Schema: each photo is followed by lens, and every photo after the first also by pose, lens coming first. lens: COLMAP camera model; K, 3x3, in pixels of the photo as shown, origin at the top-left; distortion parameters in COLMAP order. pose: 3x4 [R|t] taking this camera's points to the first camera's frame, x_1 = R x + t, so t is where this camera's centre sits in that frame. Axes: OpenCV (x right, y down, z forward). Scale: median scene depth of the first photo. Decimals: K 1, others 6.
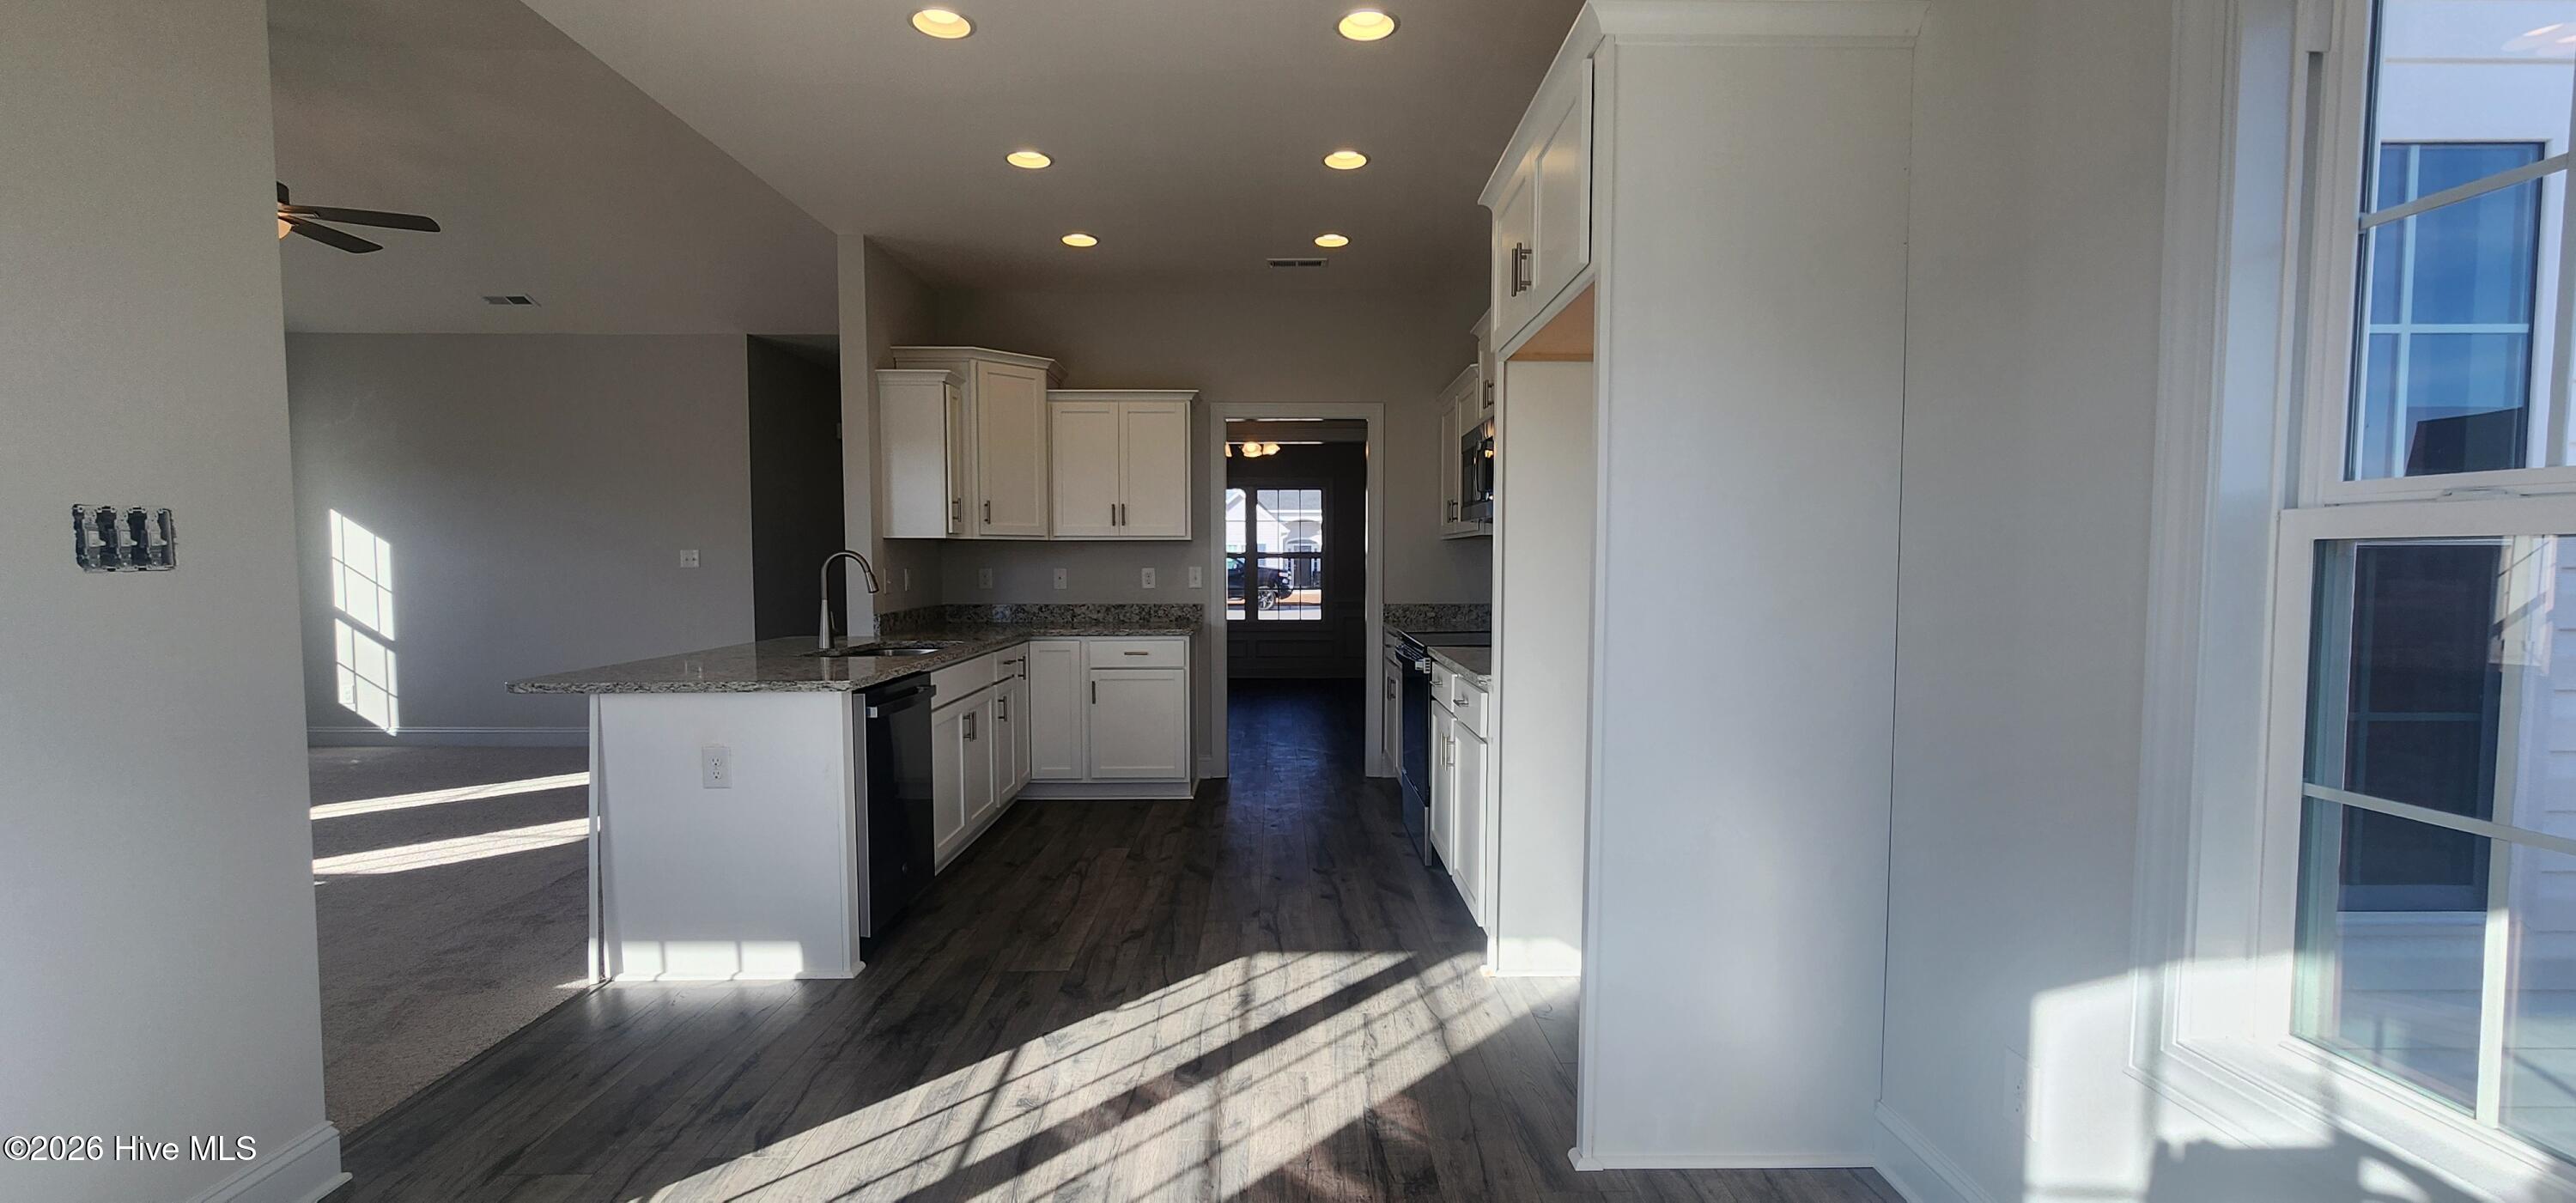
lens RADIAL K [[1060.0, 0, 1295.4], [0, 1060.0, 616.6], [0, 0, 1]] dist [-0.001319, 0.001101]
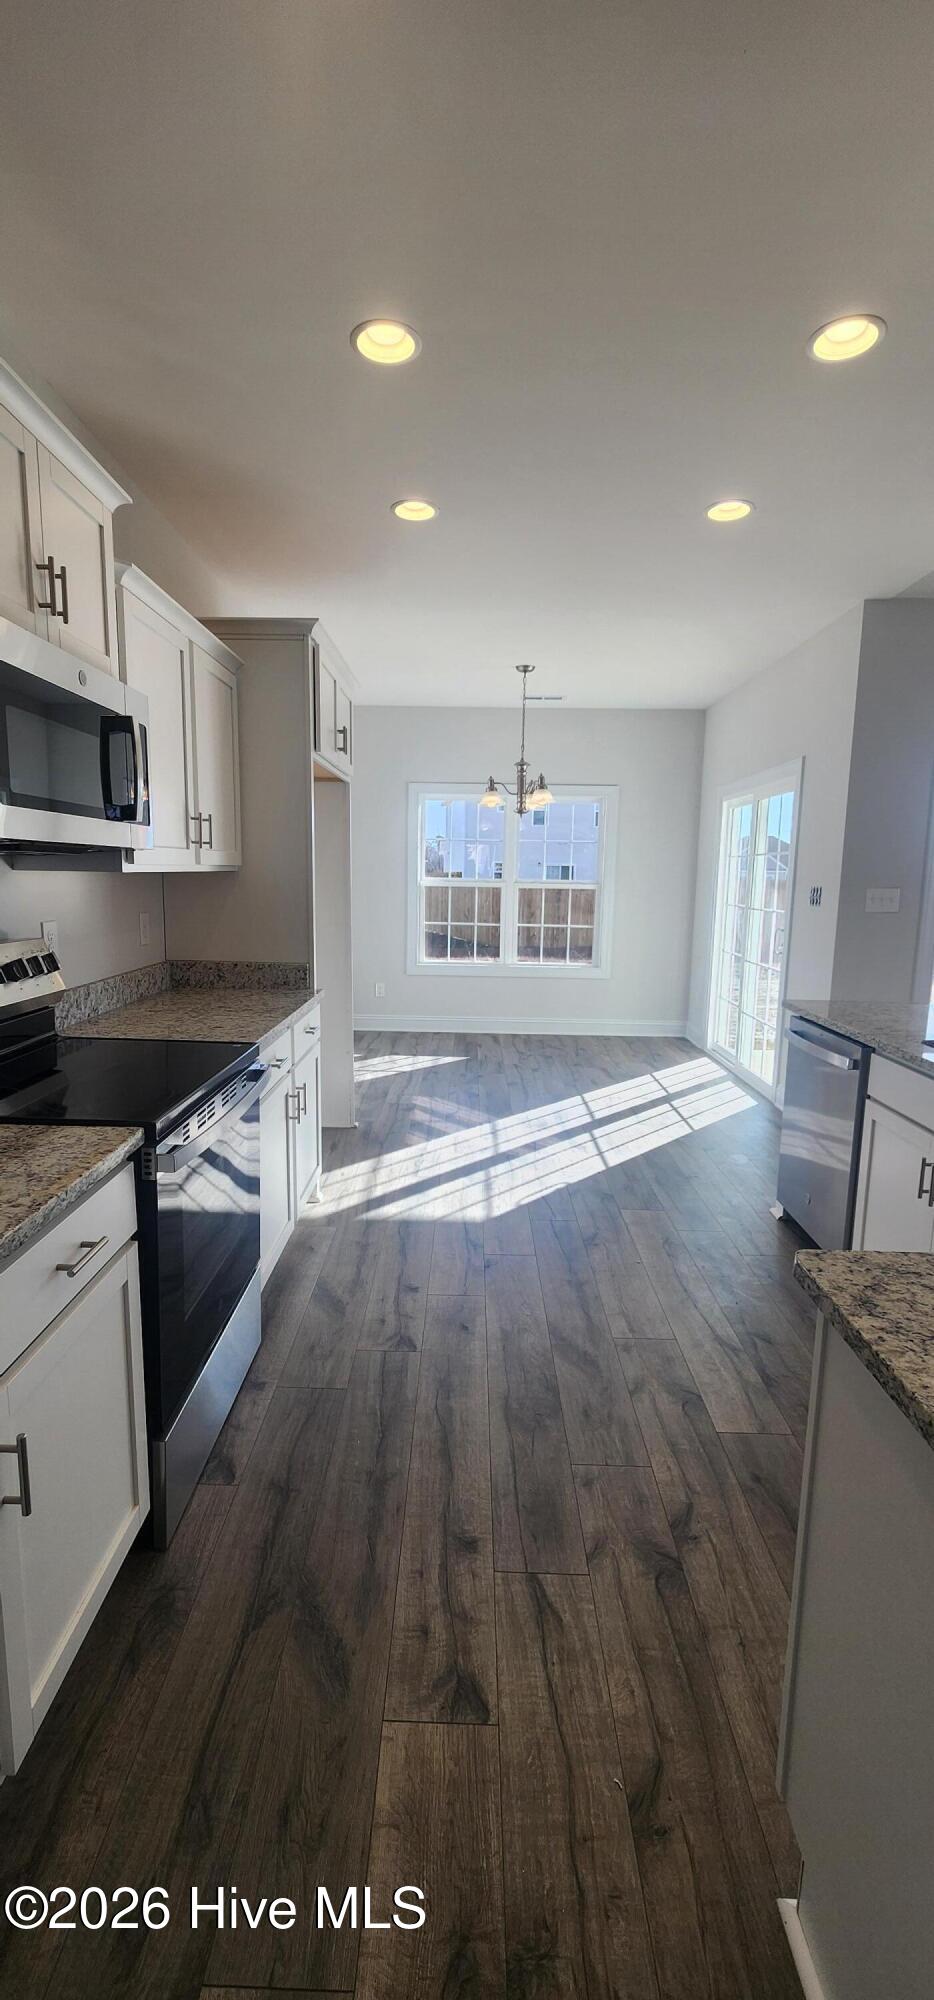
lens RADIAL K [[823.0, 0, 452.1], [0, 823.0, 1004.5], [0, 0, 1]] dist [-0.001319, 0.001101]
pose [[-0.999005, -0.022028, 0.038788, -0.021047], [-0.013404, 0.977617, 0.209966, -0.094272], [-0.042545, 0.209237, -0.976939, 1.281252]]
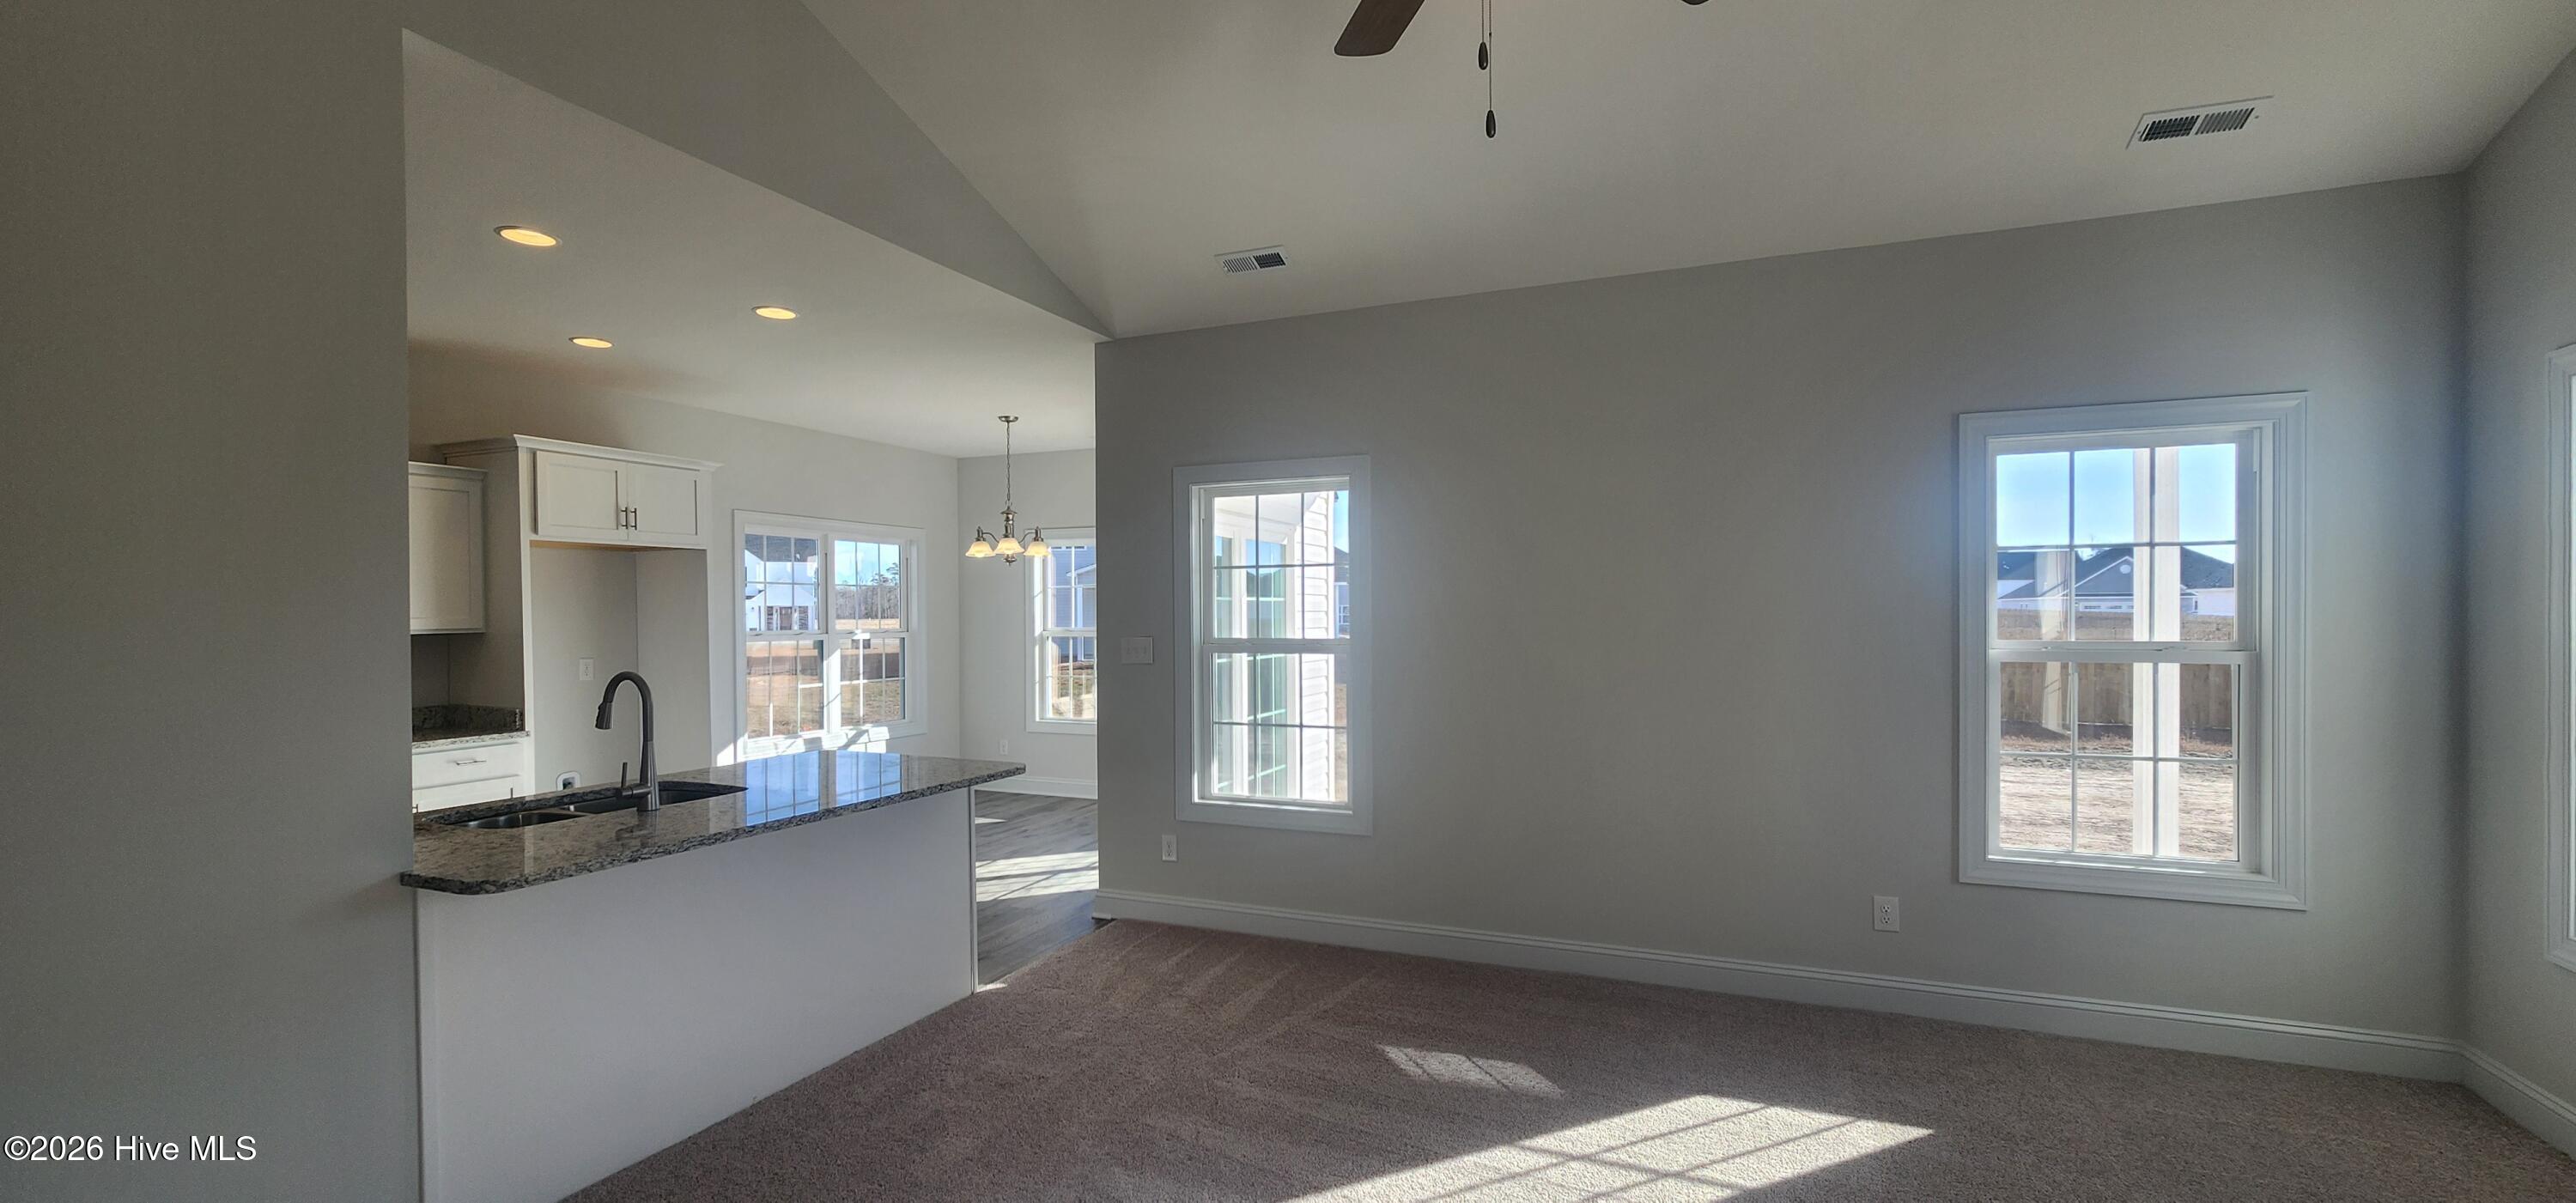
lens RADIAL K [[1060.0, 0, 1299.8], [0, 1060.0, 616.7], [0, 0, 1]] dist [-0.001319, 0.001101]
pose [[-0.914956, 0.002906, 0.403544, -0.961511], [0.026872, 0.998193, 0.053737, -0.106897], [-0.402659, 0.060011, -0.913381, 1.247152]]
